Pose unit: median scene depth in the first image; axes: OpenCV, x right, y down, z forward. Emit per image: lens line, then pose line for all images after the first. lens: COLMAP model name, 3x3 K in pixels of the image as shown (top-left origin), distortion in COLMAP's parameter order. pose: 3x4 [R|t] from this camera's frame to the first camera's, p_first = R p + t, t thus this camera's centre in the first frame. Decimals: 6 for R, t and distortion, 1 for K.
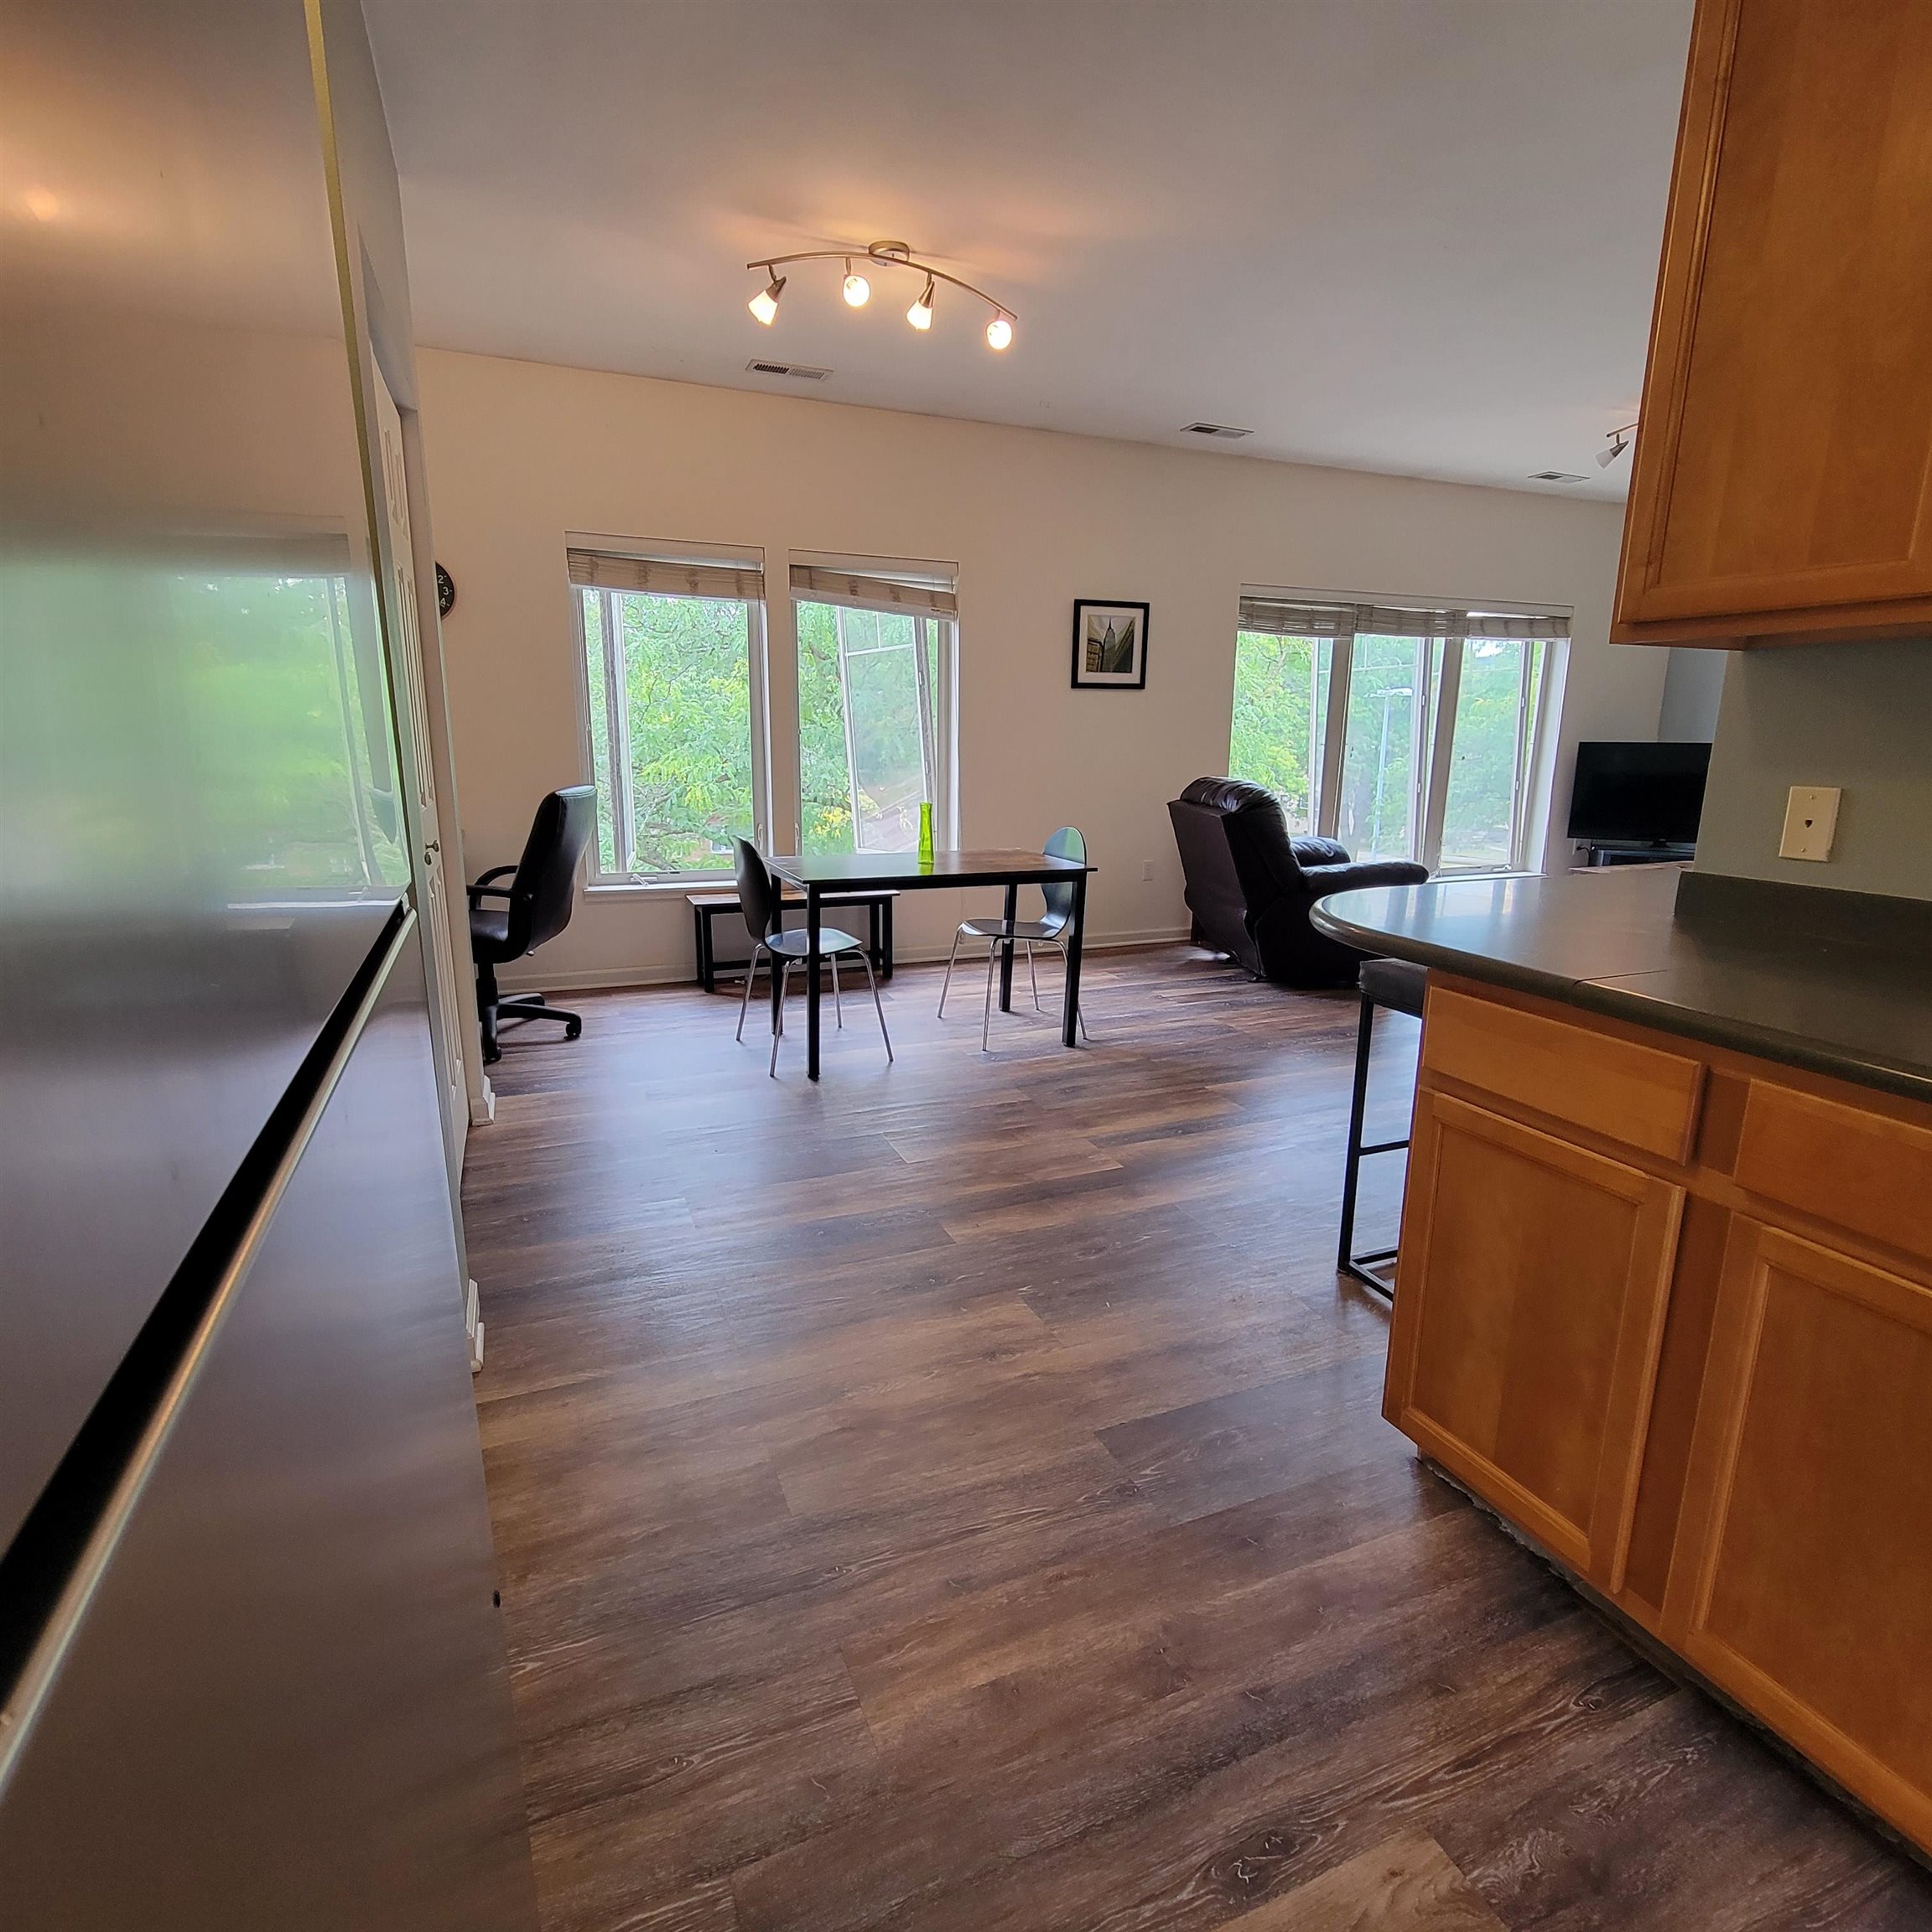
lens RADIAL K [[1051.9, 0, 963.0], [0, 1051.9, 958.8], [0, 0, 1]] dist [-0.001439, 0.000975]
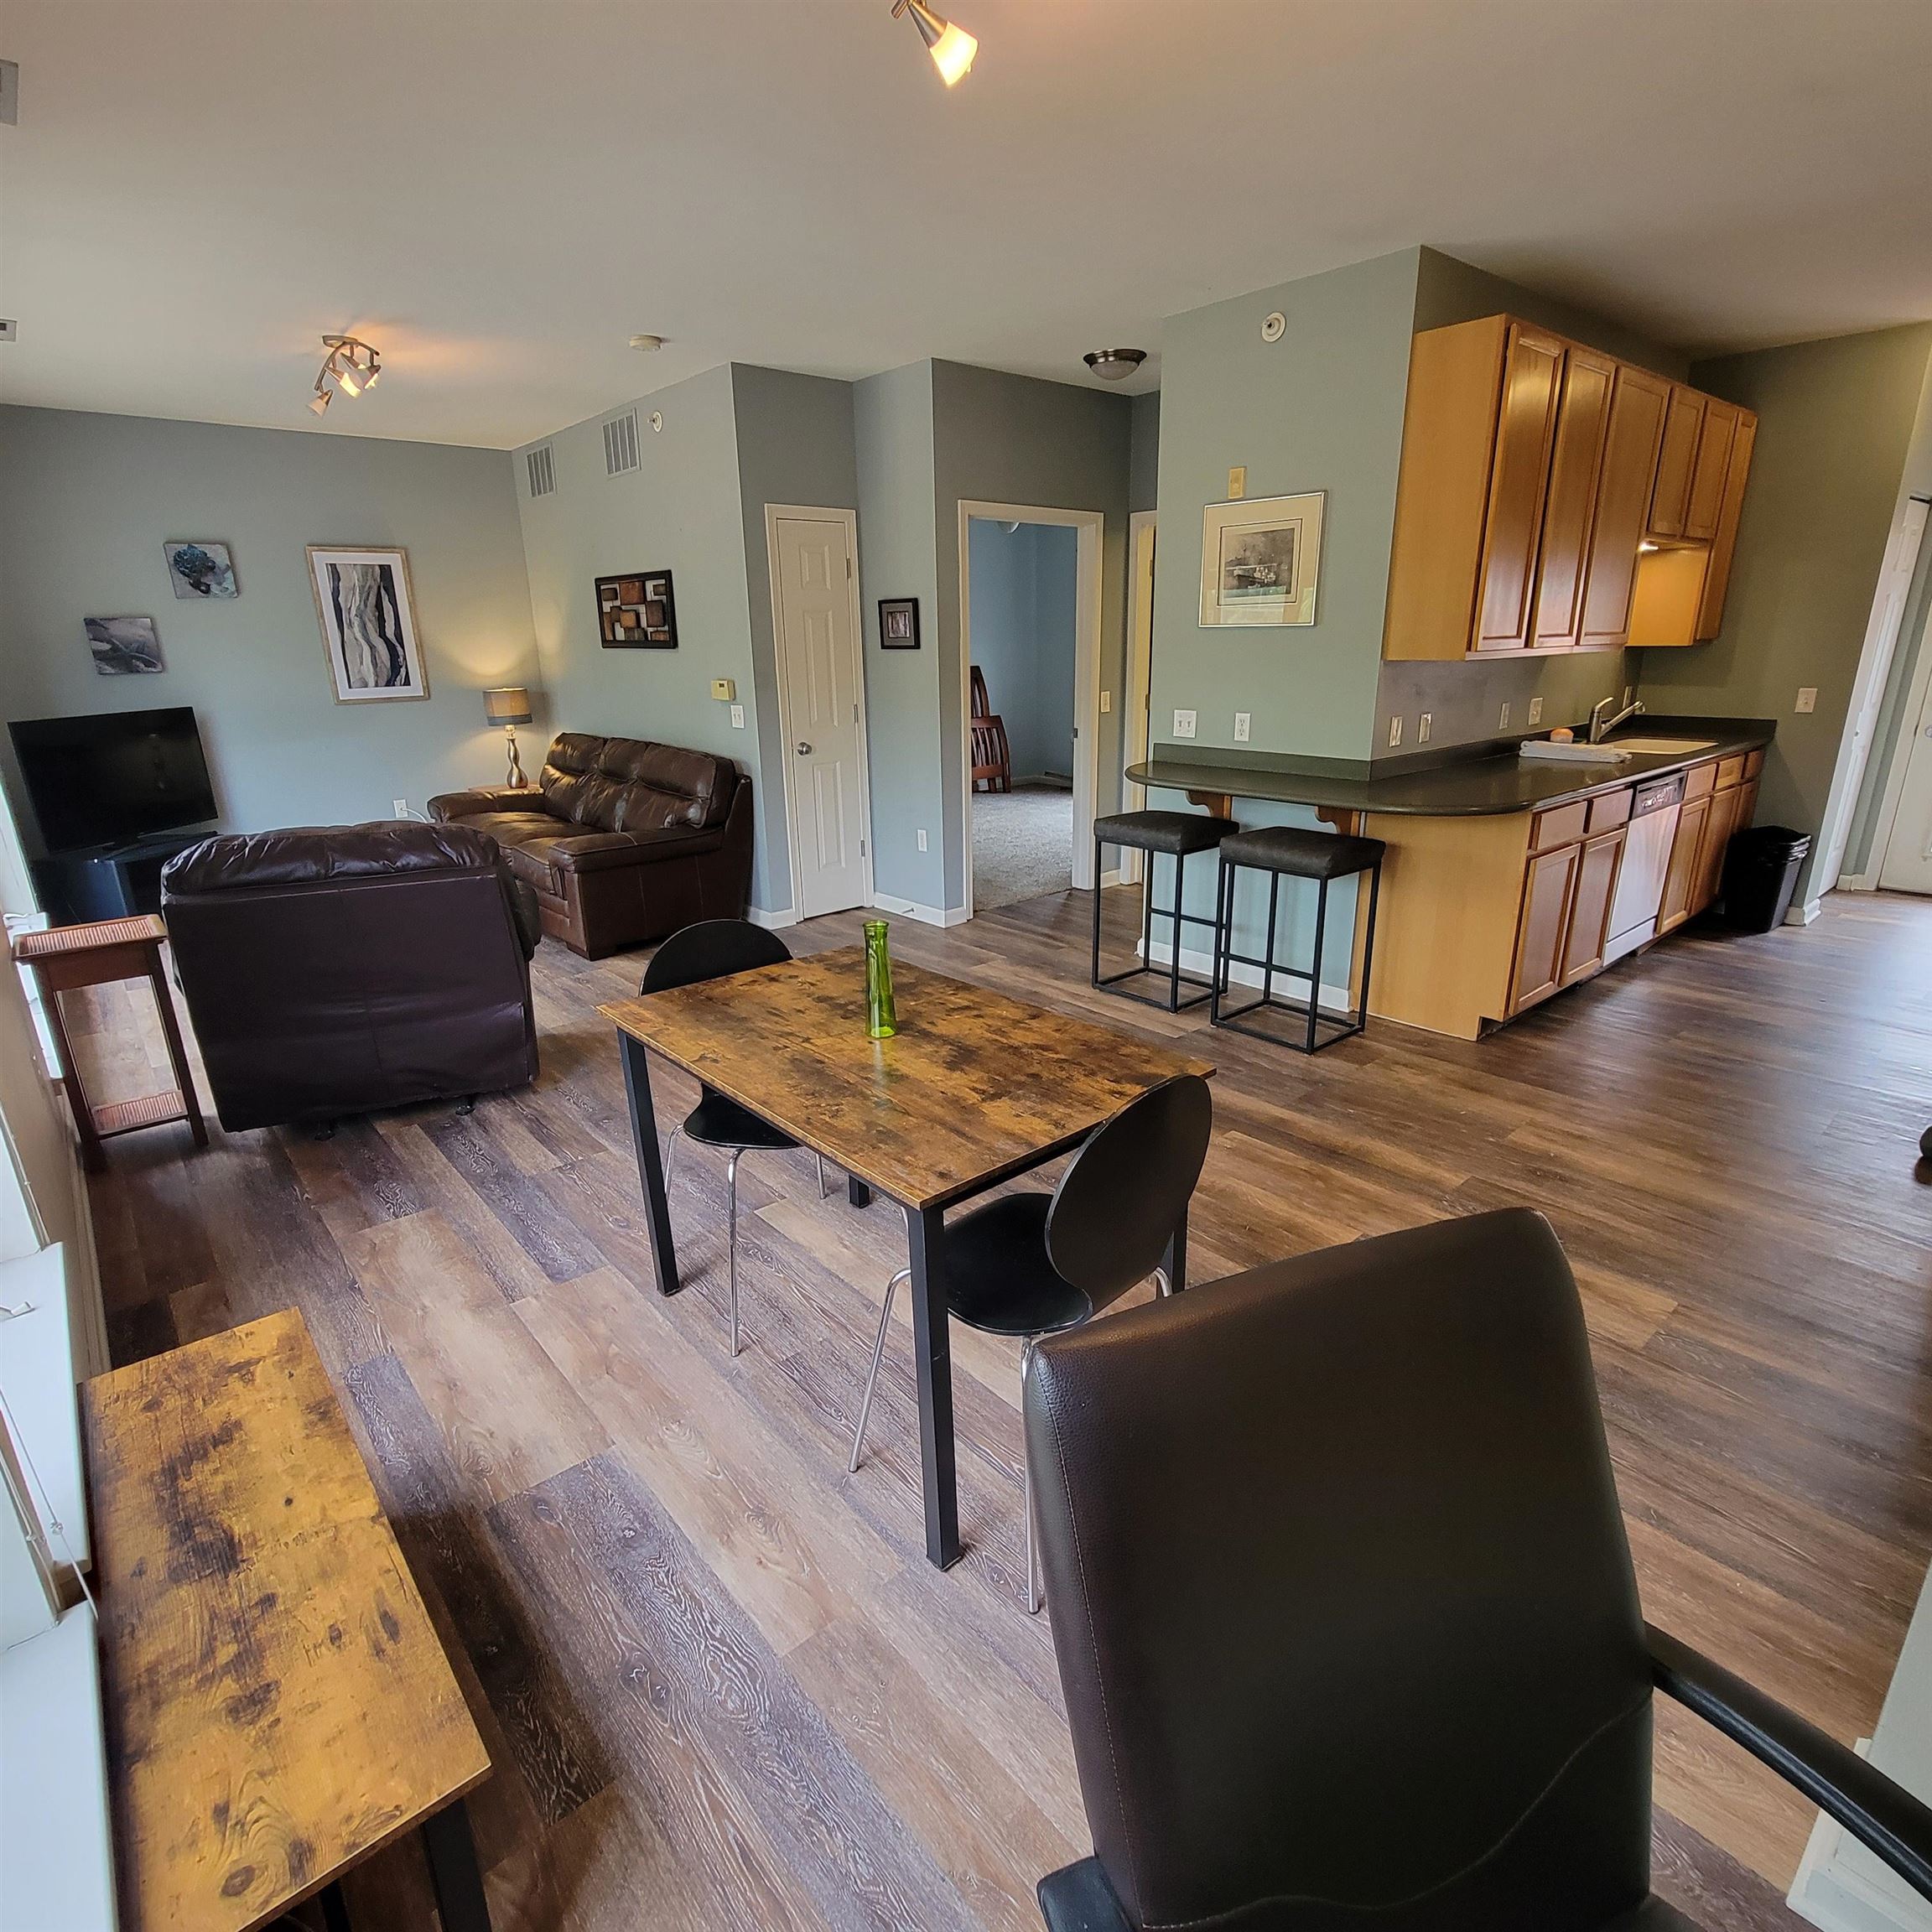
lens RADIAL K [[1051.9, 0, 960.4], [0, 1051.9, 961.3], [0, 0, 1]] dist [-0.001439, 0.000975]
pose [[-0.310236, -0.283130, 0.907519, -0.632337], [0.221468, 0.906830, 0.358624, -0.373642], [-0.924503, 0.312244, -0.218627, 1.323033]]
